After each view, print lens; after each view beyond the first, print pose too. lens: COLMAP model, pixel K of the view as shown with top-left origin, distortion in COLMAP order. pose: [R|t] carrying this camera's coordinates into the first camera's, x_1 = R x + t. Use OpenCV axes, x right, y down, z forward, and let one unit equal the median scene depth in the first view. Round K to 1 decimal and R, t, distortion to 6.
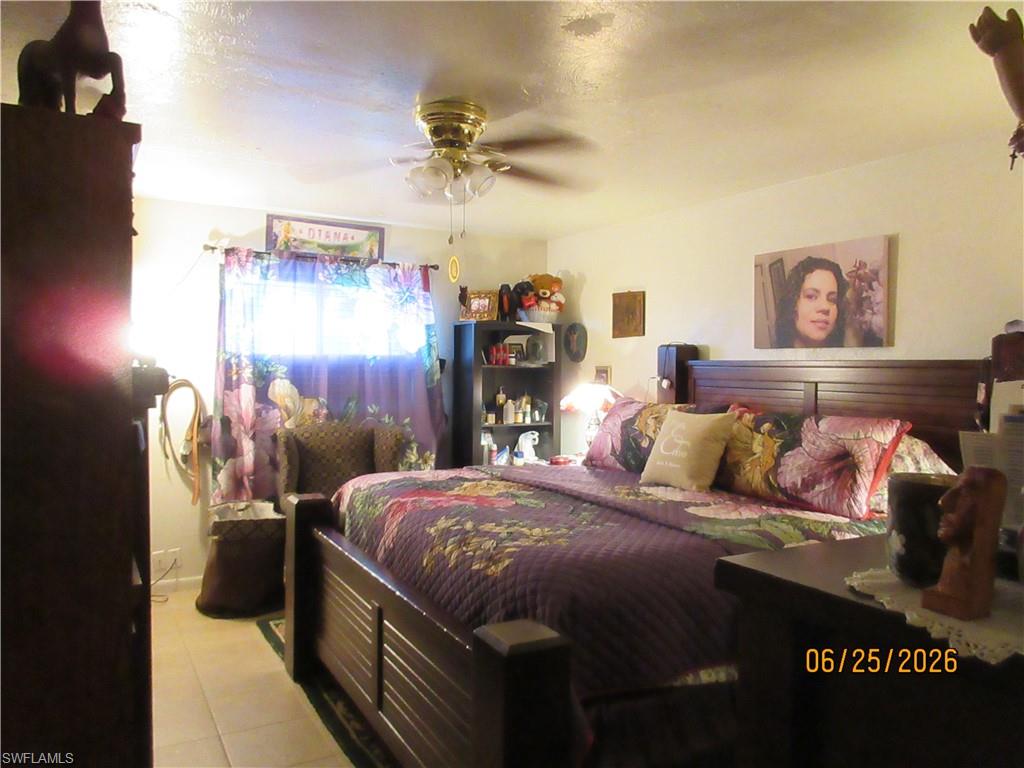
lens RADIAL K [[752.4, 0, 511.8], [0, 752.4, 386.4], [0, 0, 1]] dist [-0.006790, 0.000563]
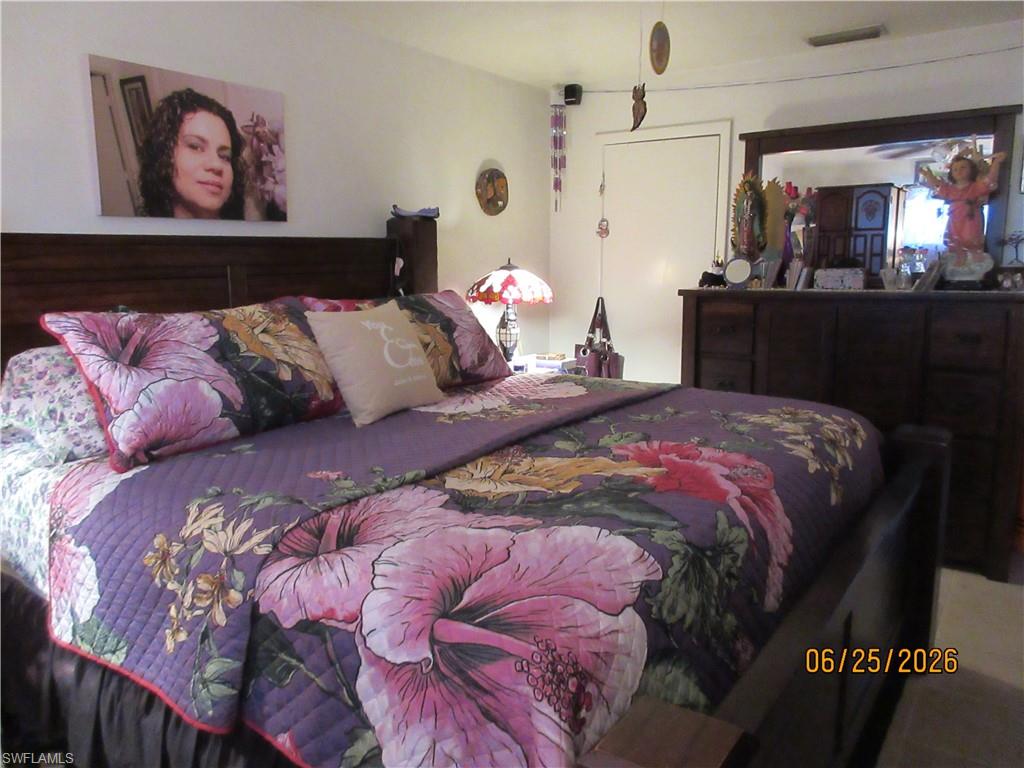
lens RADIAL K [[752.4, 0, 511.8], [0, 752.4, 386.4], [0, 0, 1]] dist [-0.006790, 0.000563]
pose [[-0.421907, -0.165480, 0.891410, -0.400094], [0.028048, 0.980349, 0.195266, -0.024265], [-0.906205, 0.107386, -0.408975, 0.998160]]
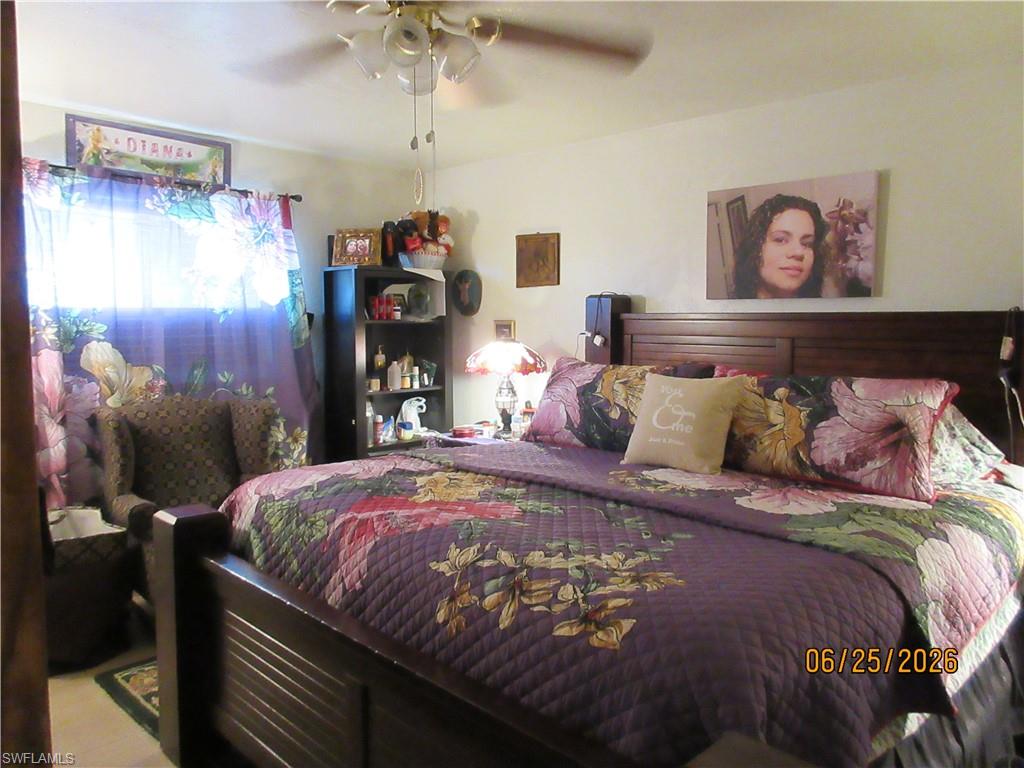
lens RADIAL K [[752.4, 0, 511.8], [0, 752.4, 386.4], [0, 0, 1]] dist [-0.006790, 0.000563]
pose [[0.962512, -0.032018, 0.269341, -0.142844], [0.014951, 0.997761, 0.065184, -0.009654], [-0.270825, -0.058713, 0.960836, 0.215962]]
